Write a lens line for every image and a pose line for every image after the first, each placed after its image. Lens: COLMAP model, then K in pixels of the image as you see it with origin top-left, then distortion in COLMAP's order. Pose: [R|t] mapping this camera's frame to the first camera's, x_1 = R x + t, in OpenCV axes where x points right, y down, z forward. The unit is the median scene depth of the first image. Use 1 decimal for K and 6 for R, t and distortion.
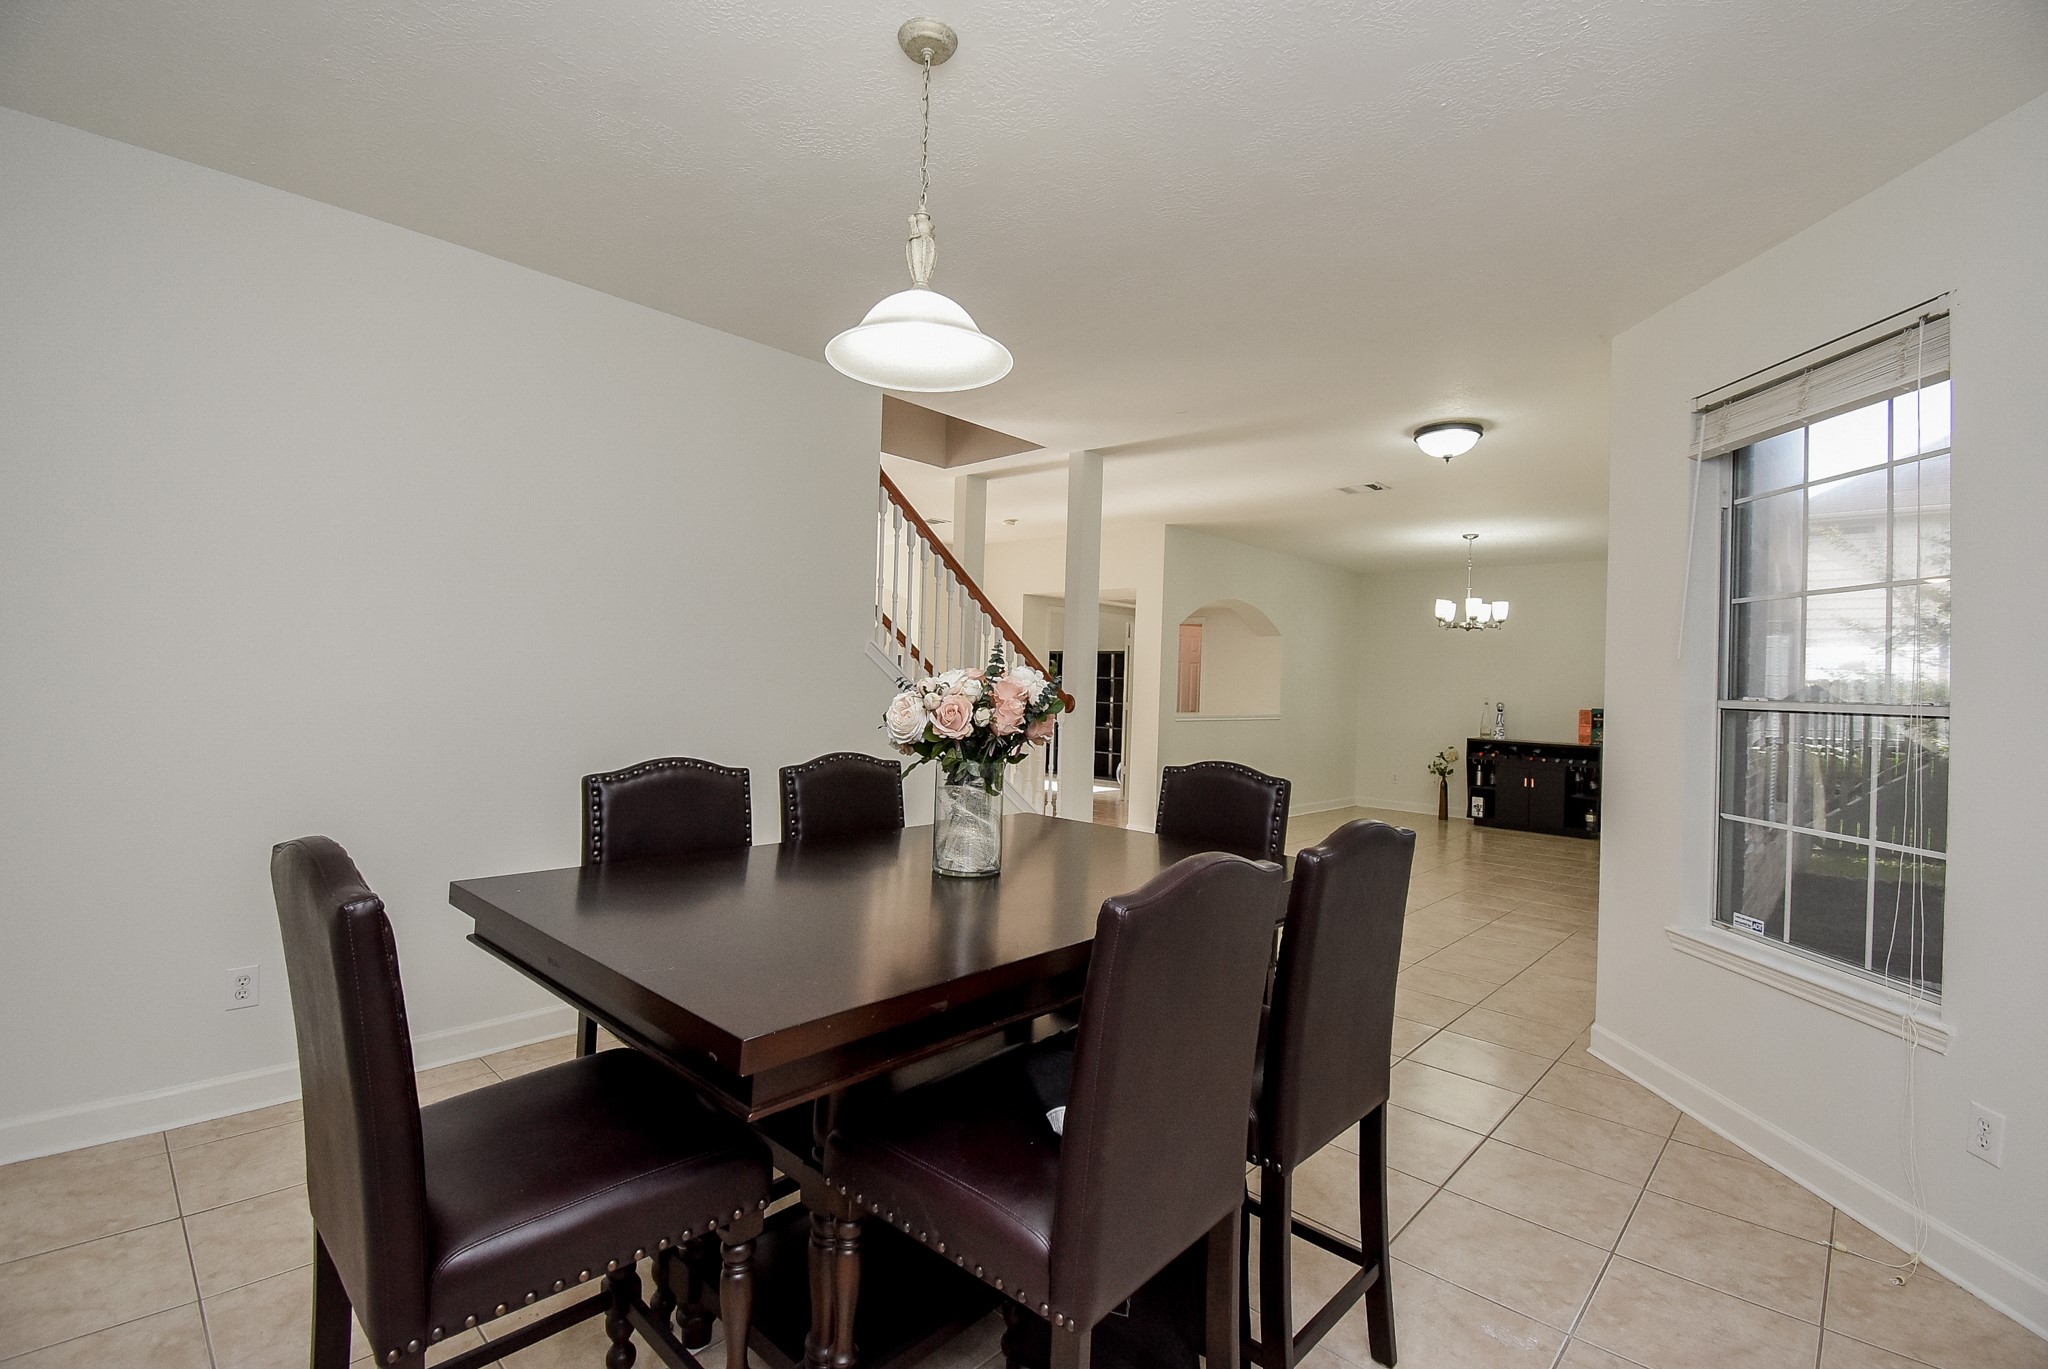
lens RADIAL K [[908.3, 0, 1013.7], [0, 908.3, 676.5], [0, 0, 1]] dist [-0.008532, -0.005766]
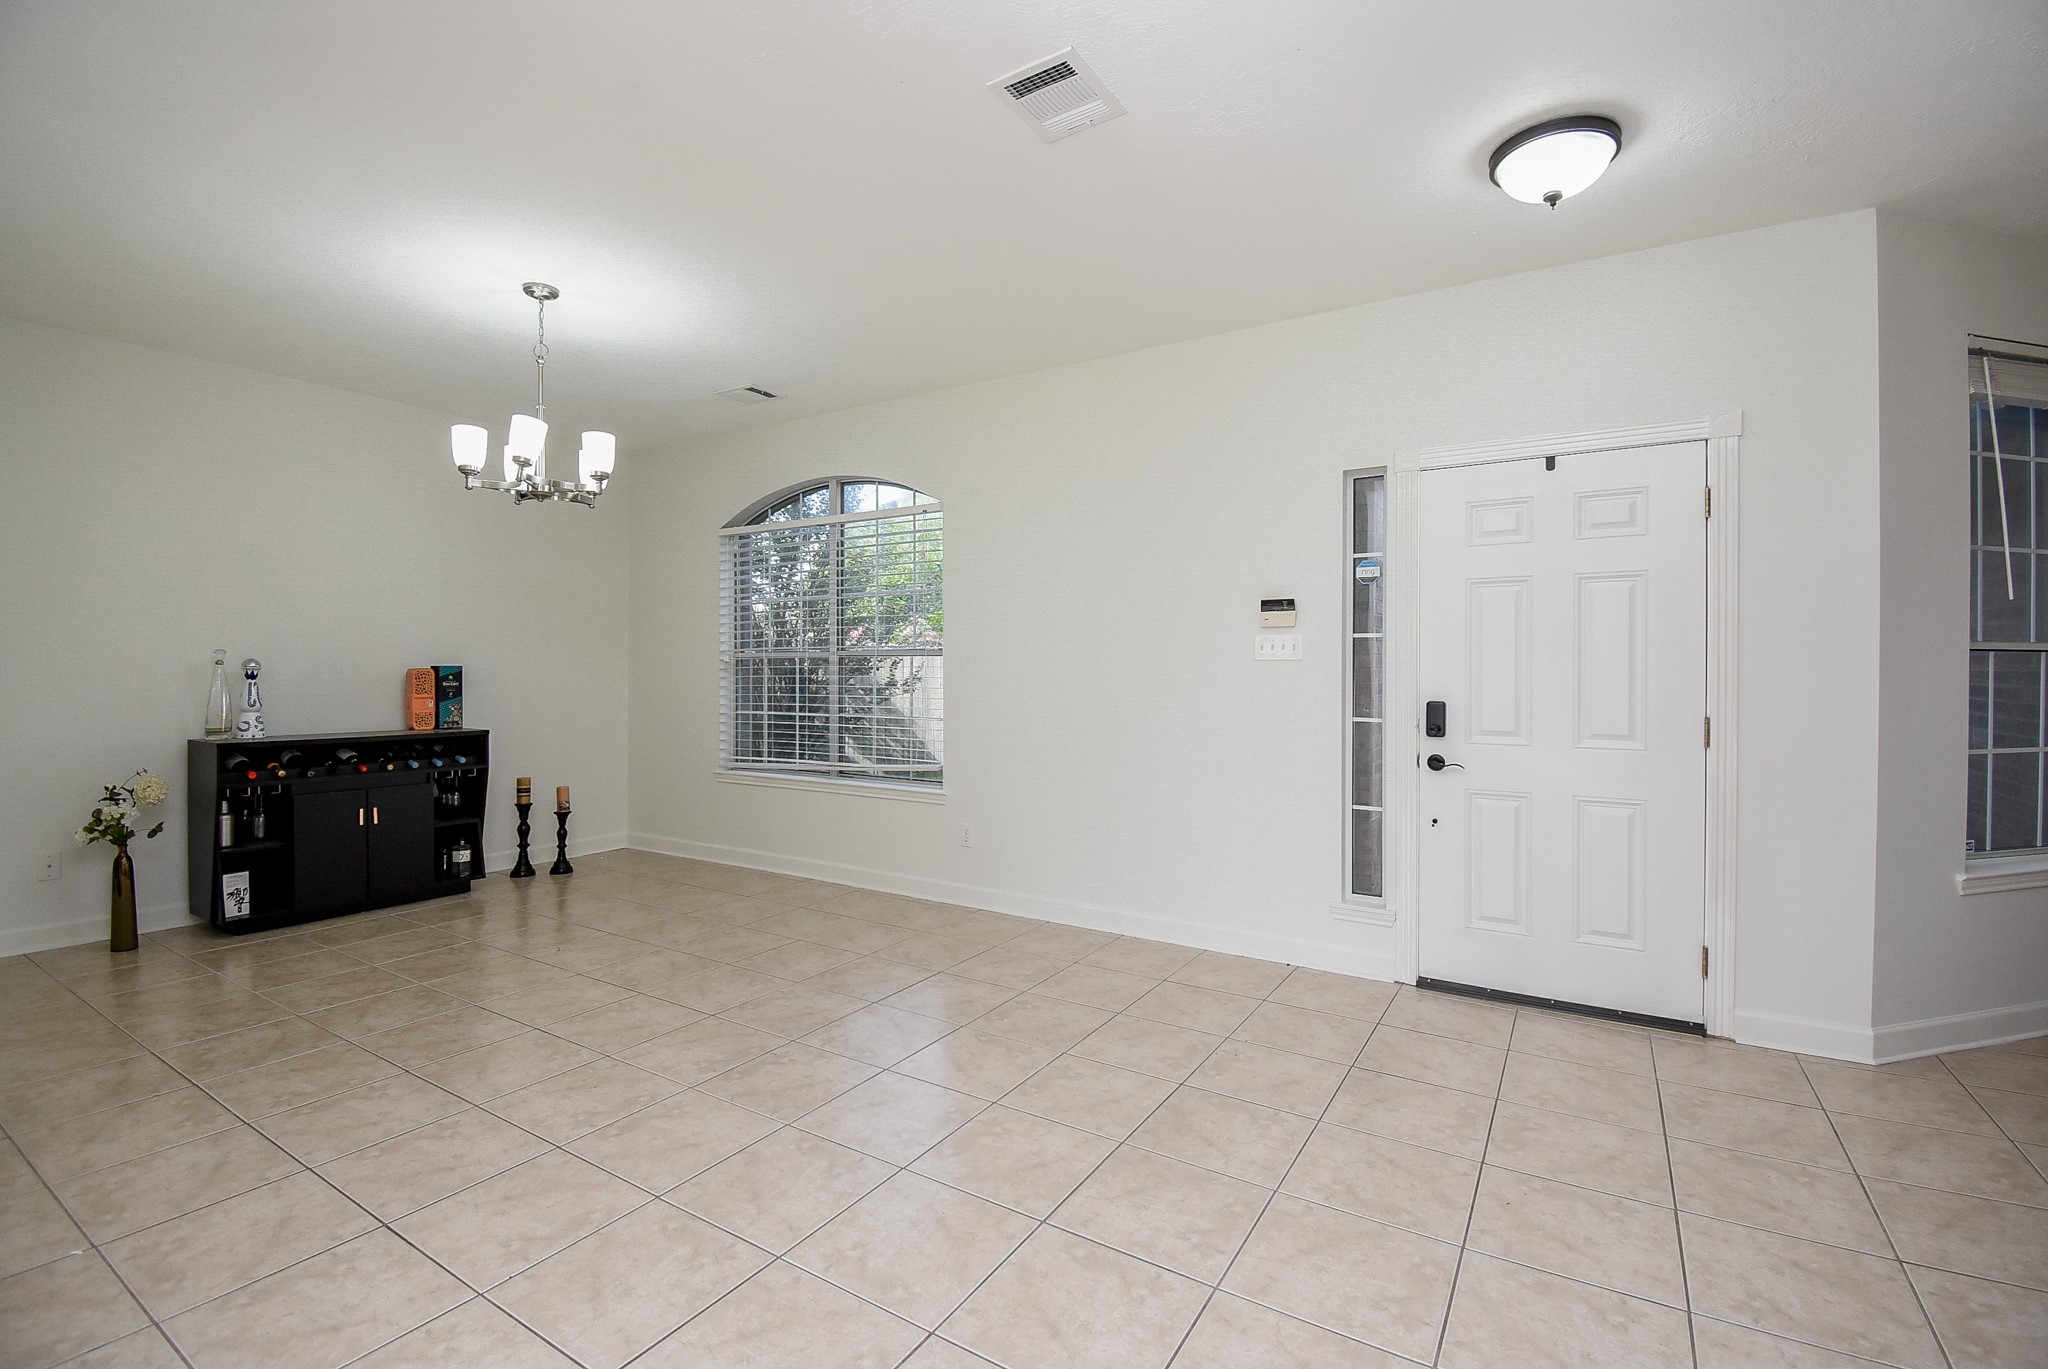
lens RADIAL K [[908.3, 0, 1014.2], [0, 908.3, 672.7], [0, 0, 1]] dist [-0.008532, -0.005766]
pose [[-0.210067, -0.032204, 0.977156, 0.003024], [-0.015900, 0.999438, 0.029520, 0.016692], [-0.977558, -0.009335, -0.210461, 0.756028]]
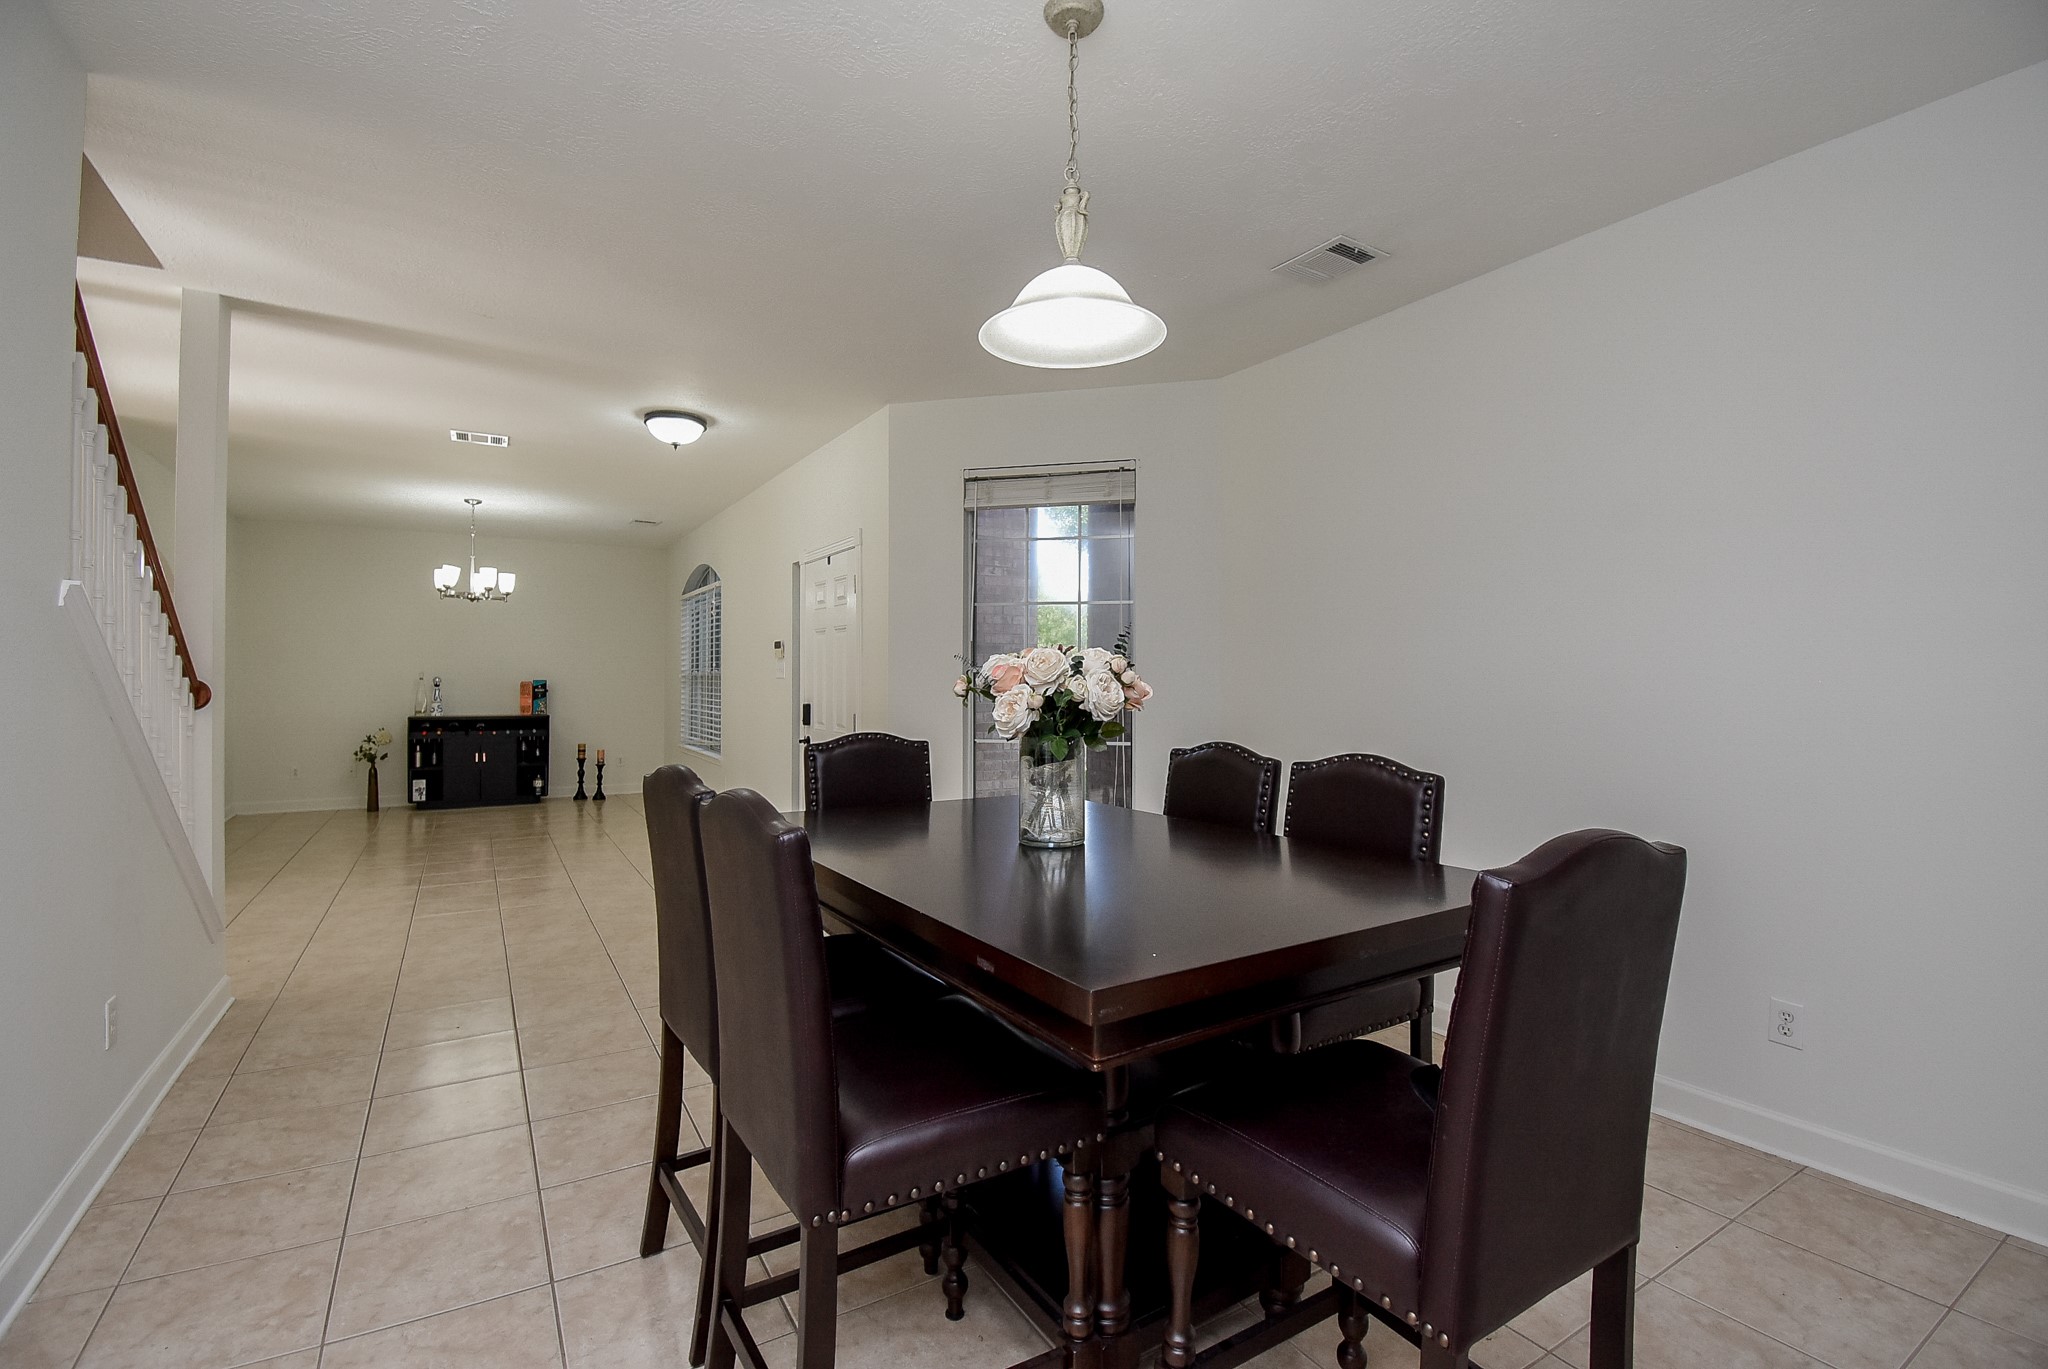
lens RADIAL K [[908.3, 0, 1027.9], [0, 908.3, 673.0], [0, 0, 1]] dist [-0.008532, -0.005766]
pose [[0.242956, -0.023768, 0.969746, -0.240035], [-0.005446, 0.999651, 0.025865, -0.003075], [-0.970022, -0.011565, 0.242742, 0.183646]]
